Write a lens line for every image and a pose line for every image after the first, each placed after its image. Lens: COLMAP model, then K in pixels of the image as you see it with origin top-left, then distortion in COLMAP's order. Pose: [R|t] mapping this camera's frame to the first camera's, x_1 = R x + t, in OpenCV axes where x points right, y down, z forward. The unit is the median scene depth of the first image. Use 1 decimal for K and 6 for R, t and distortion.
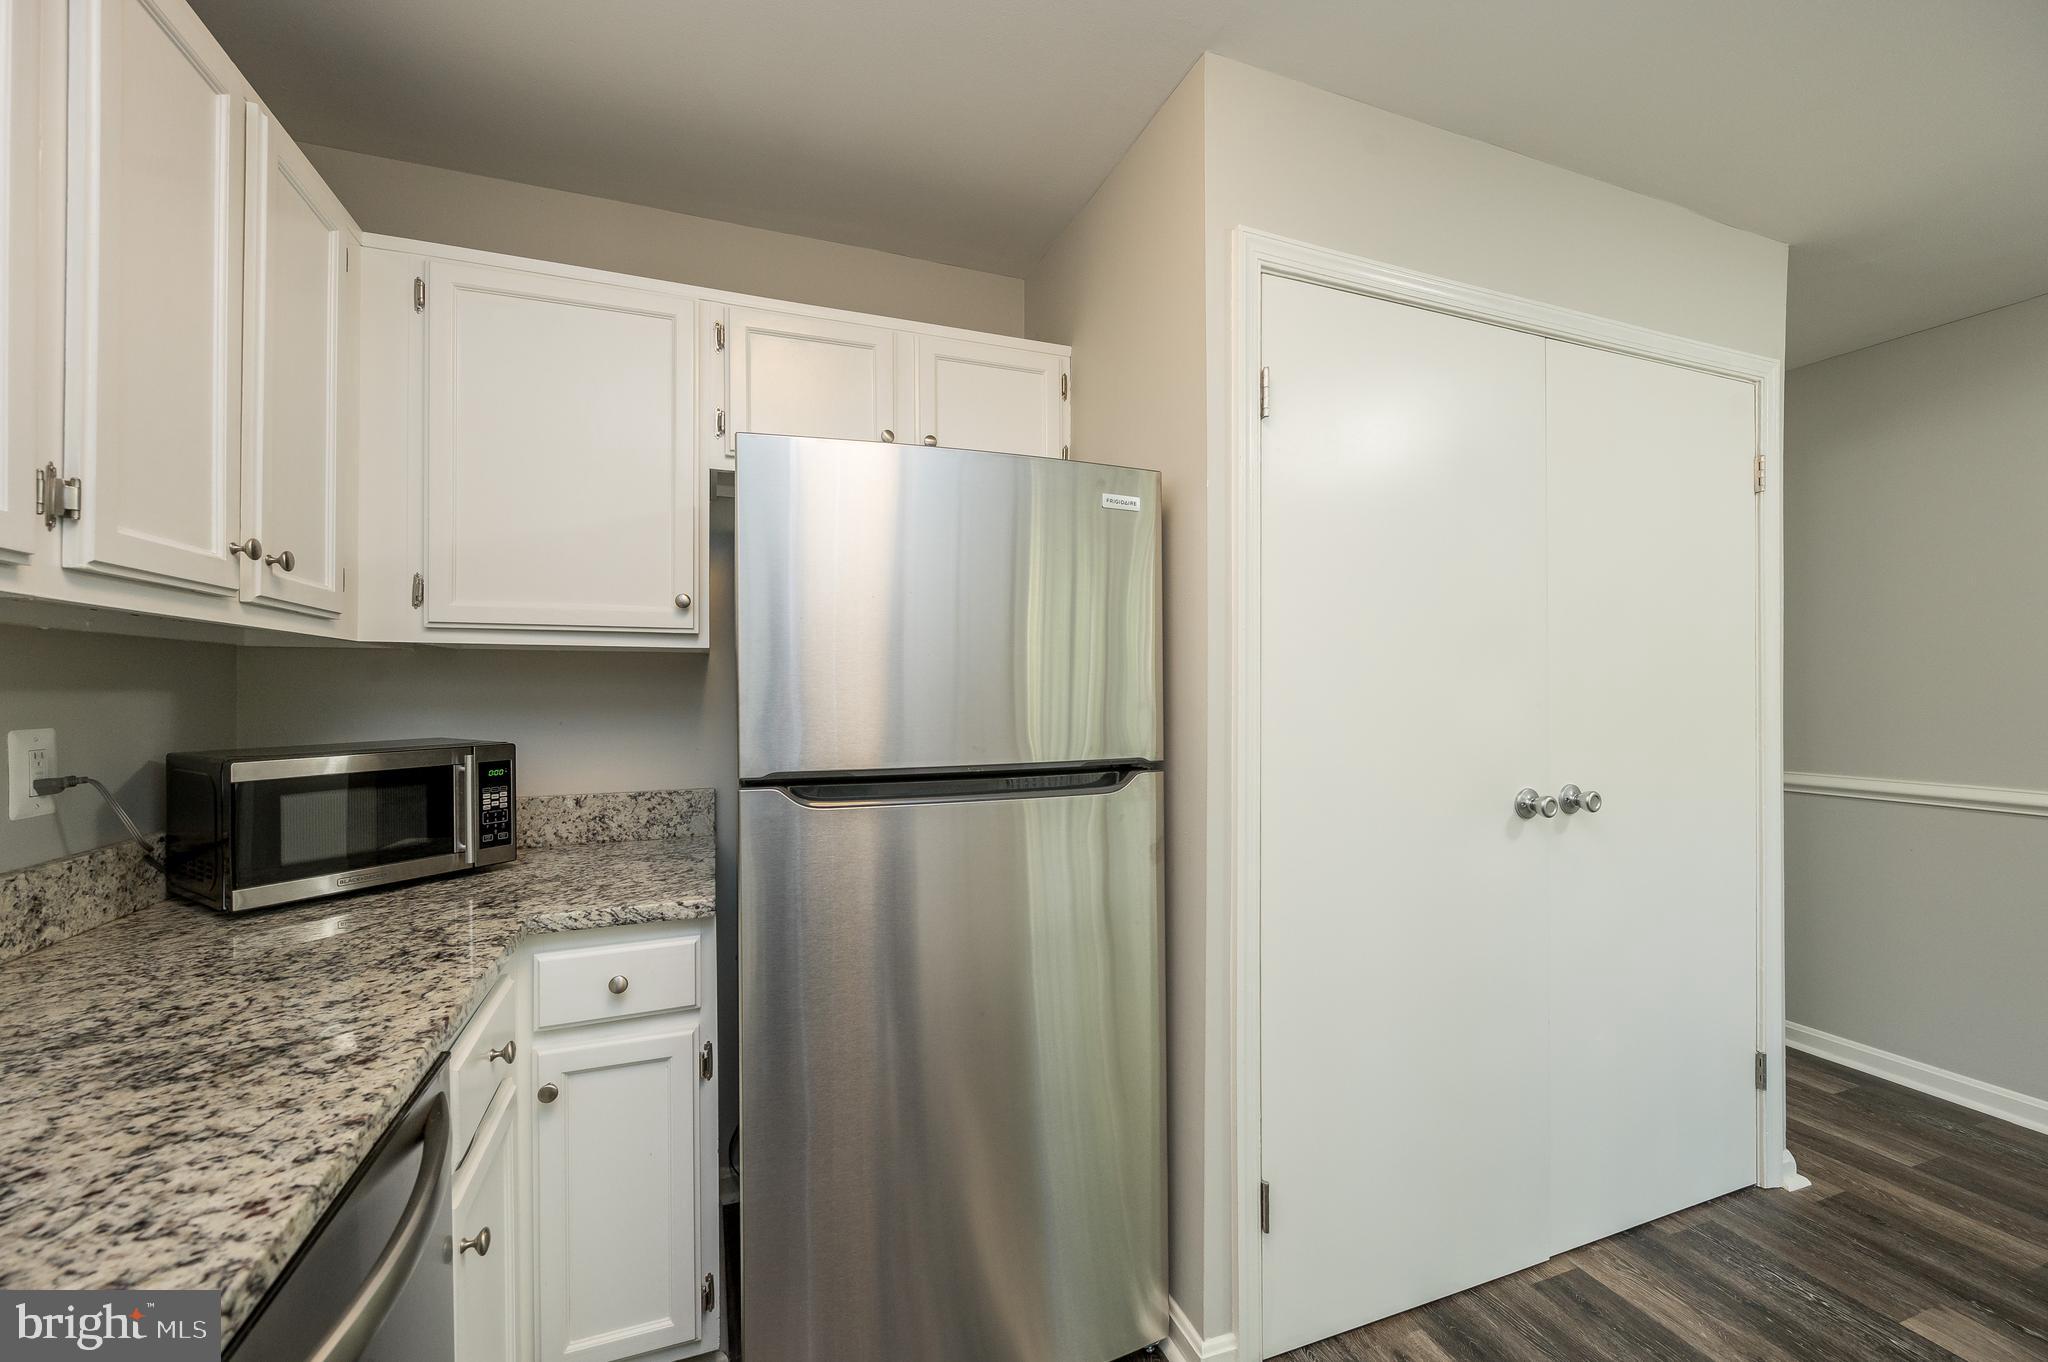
lens RADIAL K [[821.1, 0, 1021.9], [0, 821.1, 681.9], [0, 0, 1]] dist [0.000252, 0.001213]
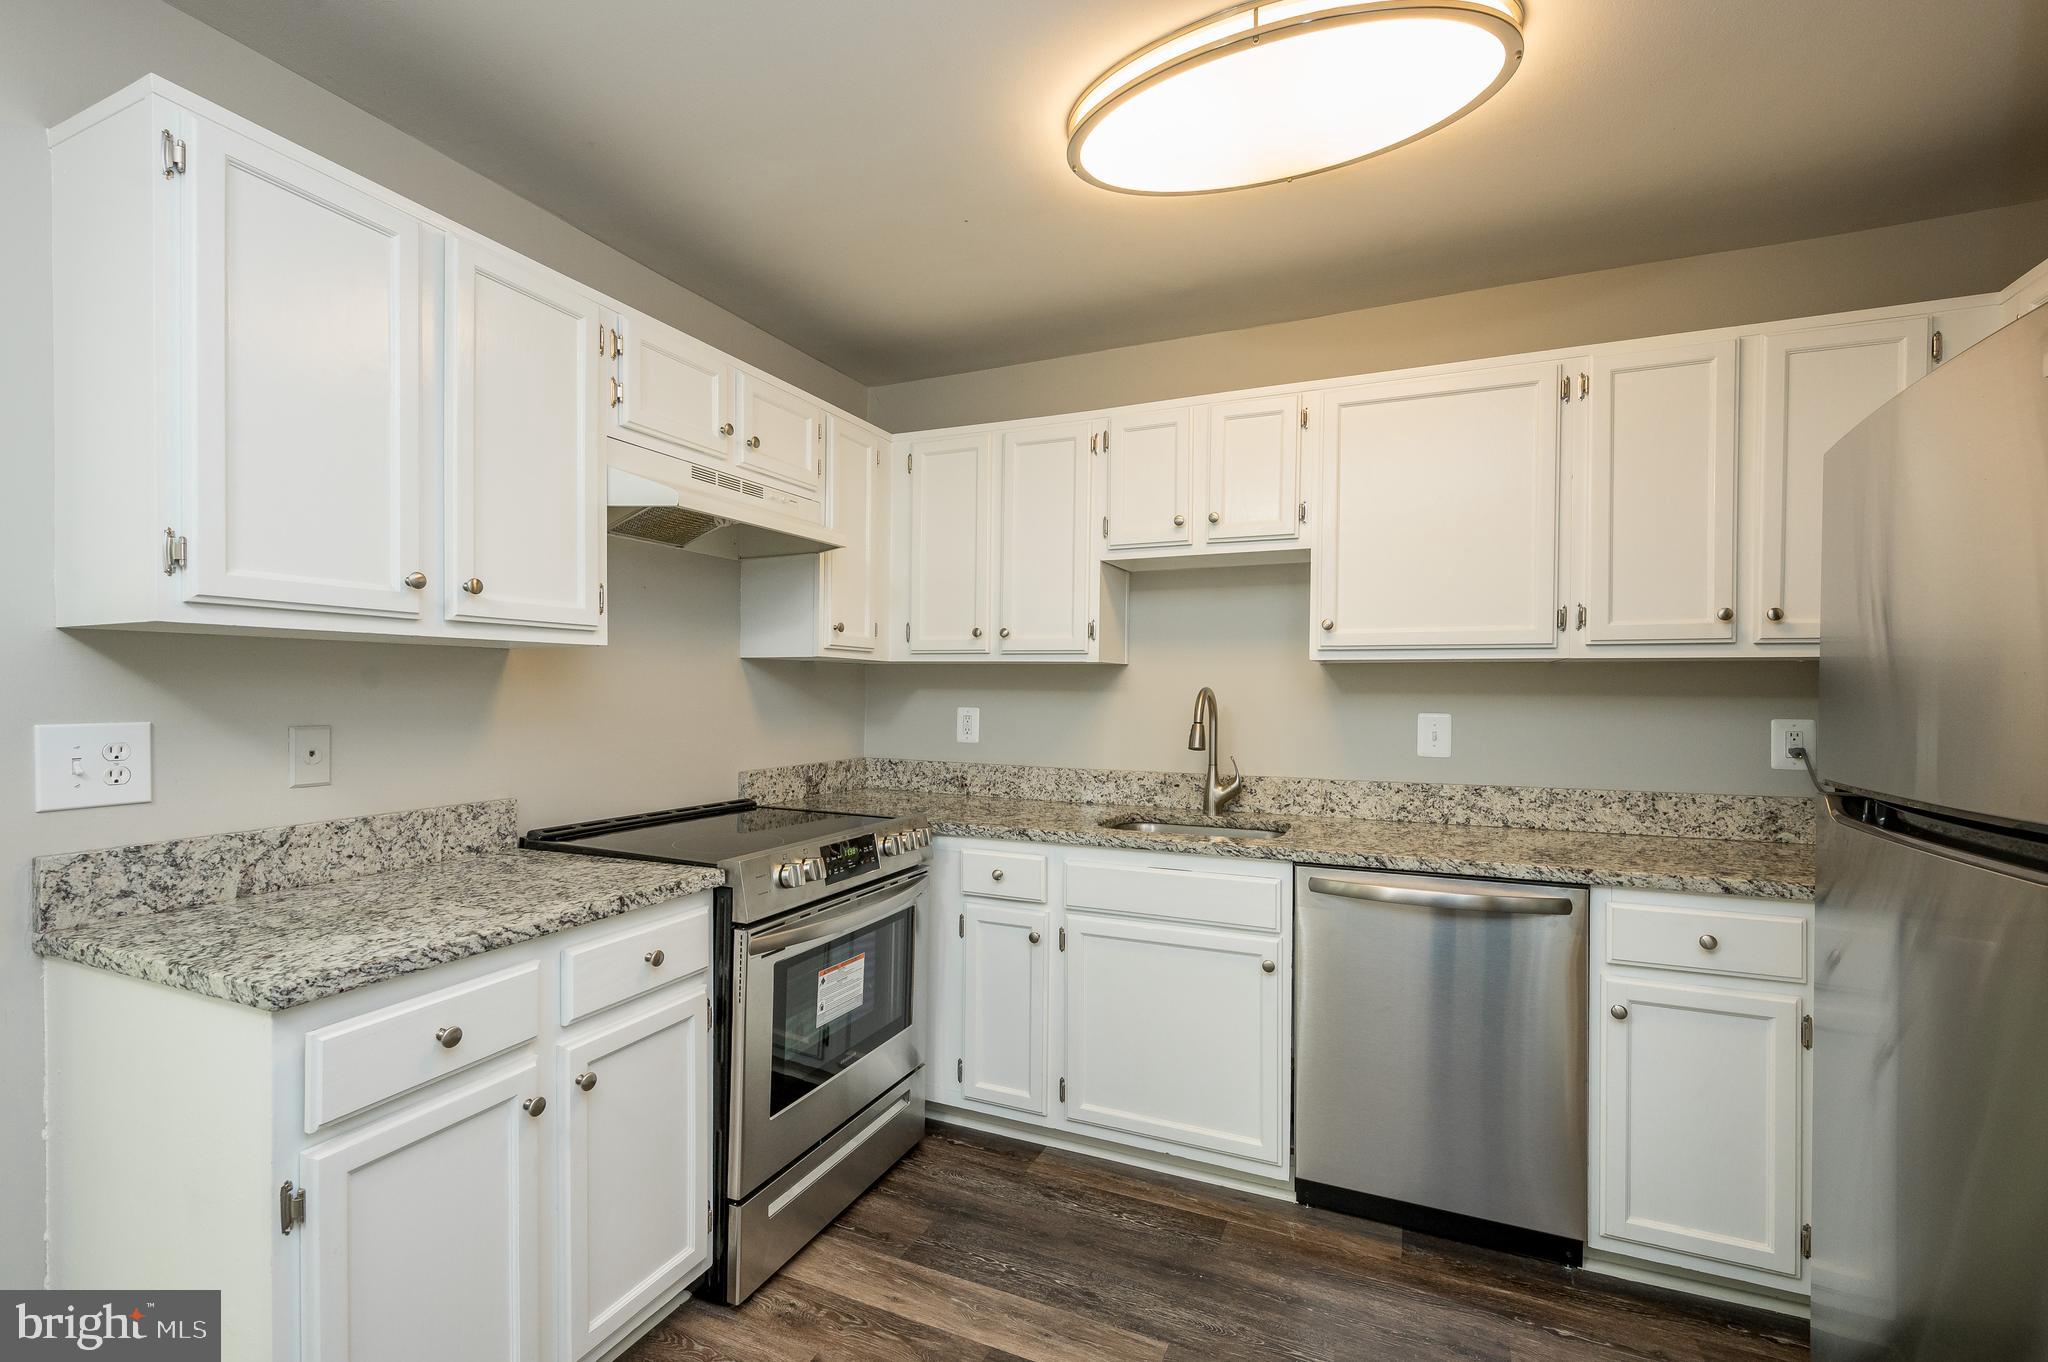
lens RADIAL K [[882.0, 0, 1013.0], [0, 882.0, 693.7], [0, 0, 1]] dist [0.008211, -0.000454]
pose [[-0.709490, -0.001420, -0.704714, 1.976035], [-0.003305, 0.999994, 0.001313, 0.009160], [0.704708, 0.003261, -0.709490, 1.776533]]
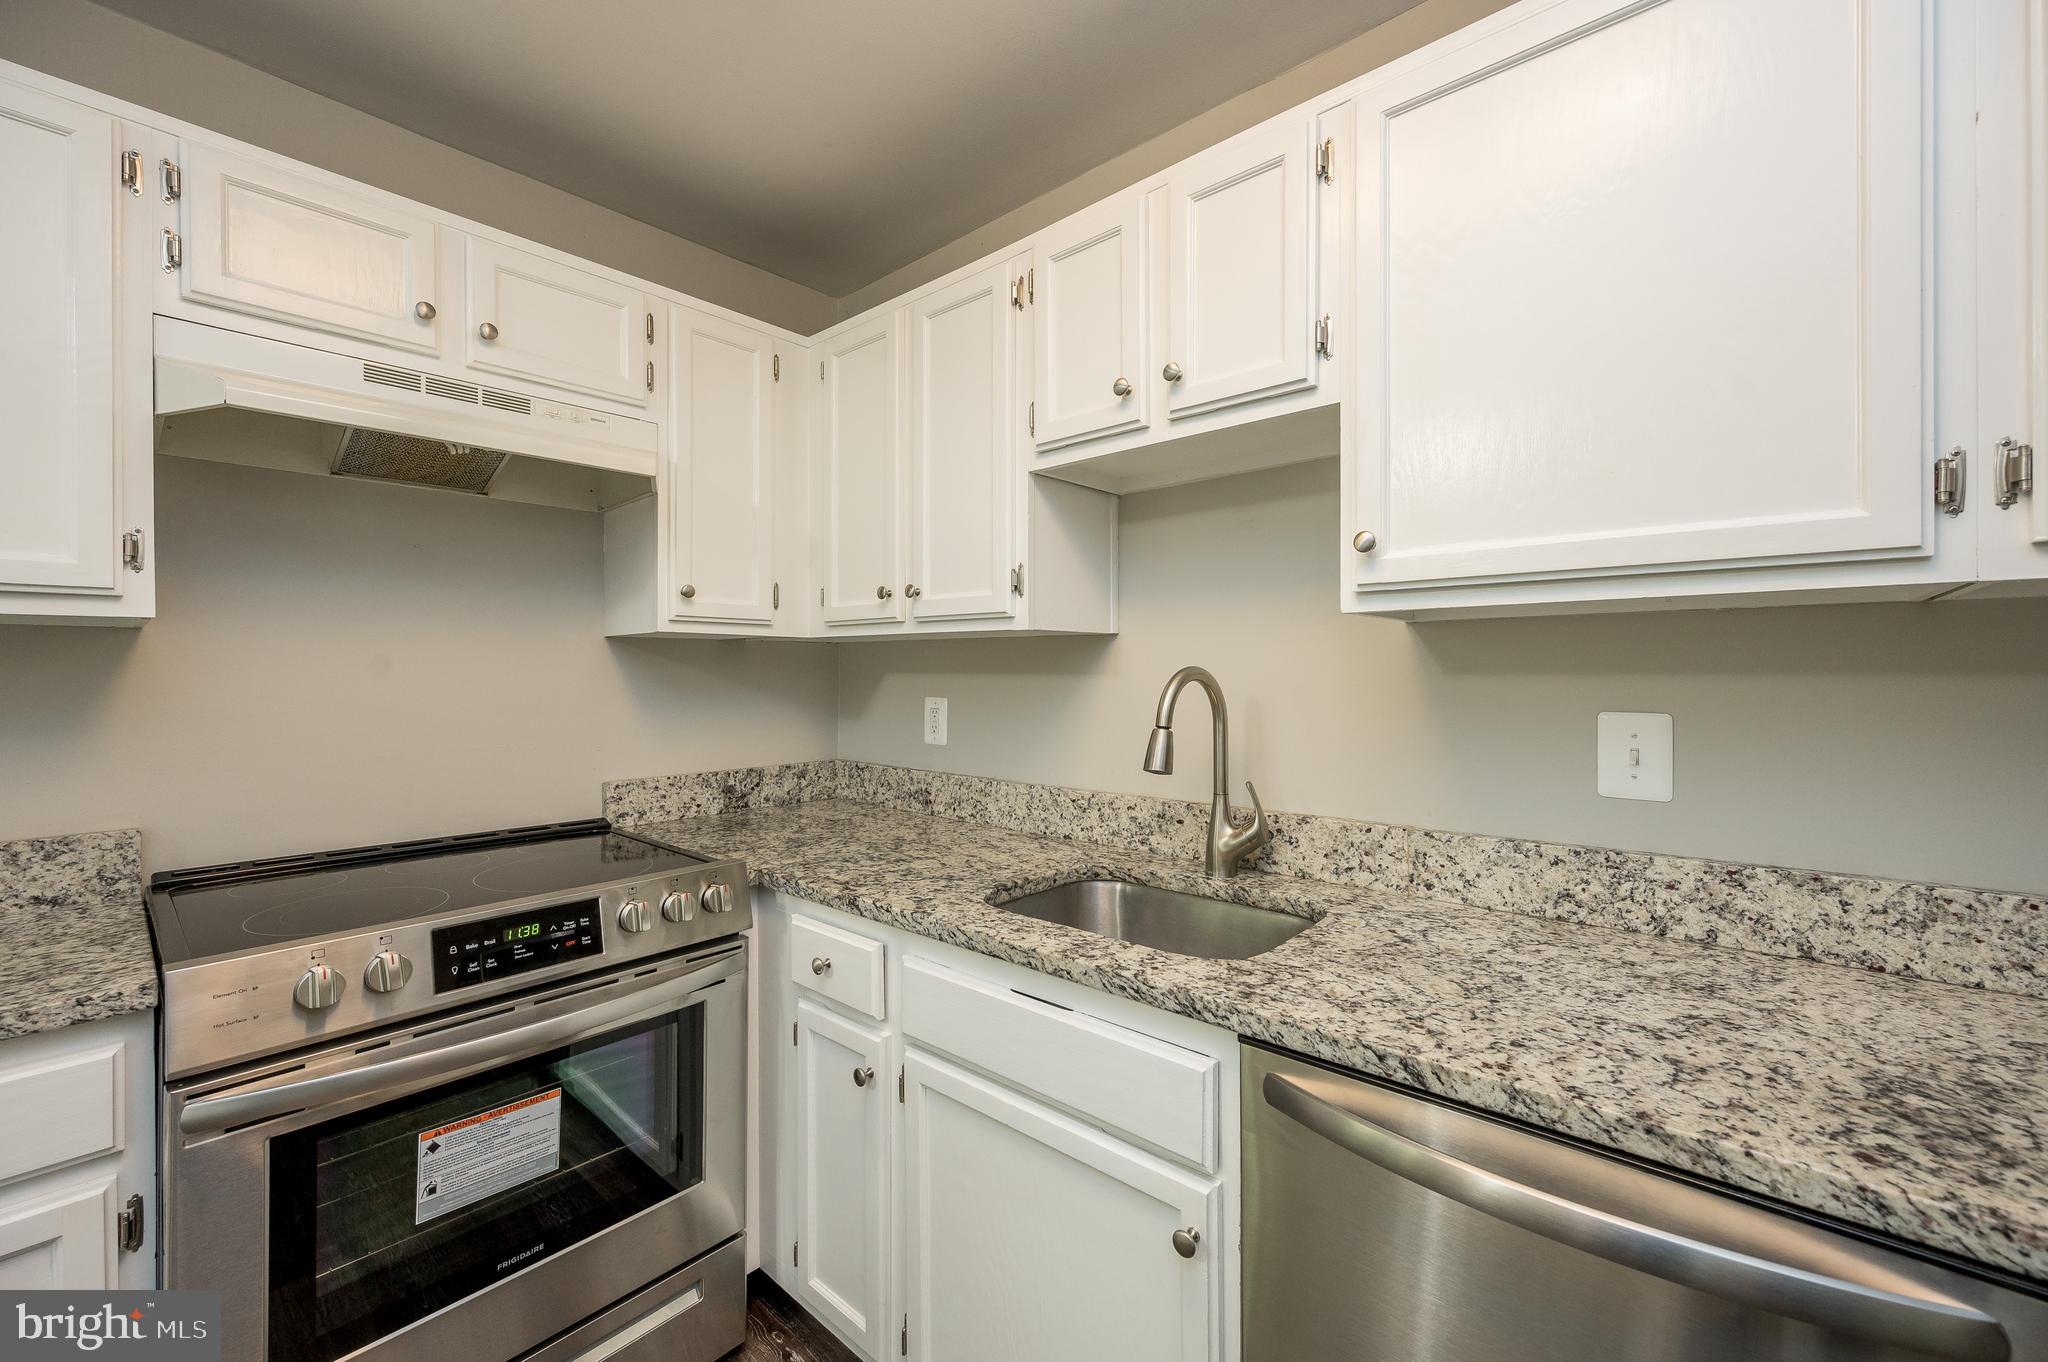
lens RADIAL K [[821.1, 0, 1018.3], [0, 821.1, 667.2], [0, 0, 1]] dist [0.000252, 0.001213]
pose [[-0.885494, 0.001597, -0.464649, 0.276545], [0.006778, 0.999932, -0.009480, 0.002844], [0.464602, -0.011544, -0.885444, 1.379572]]
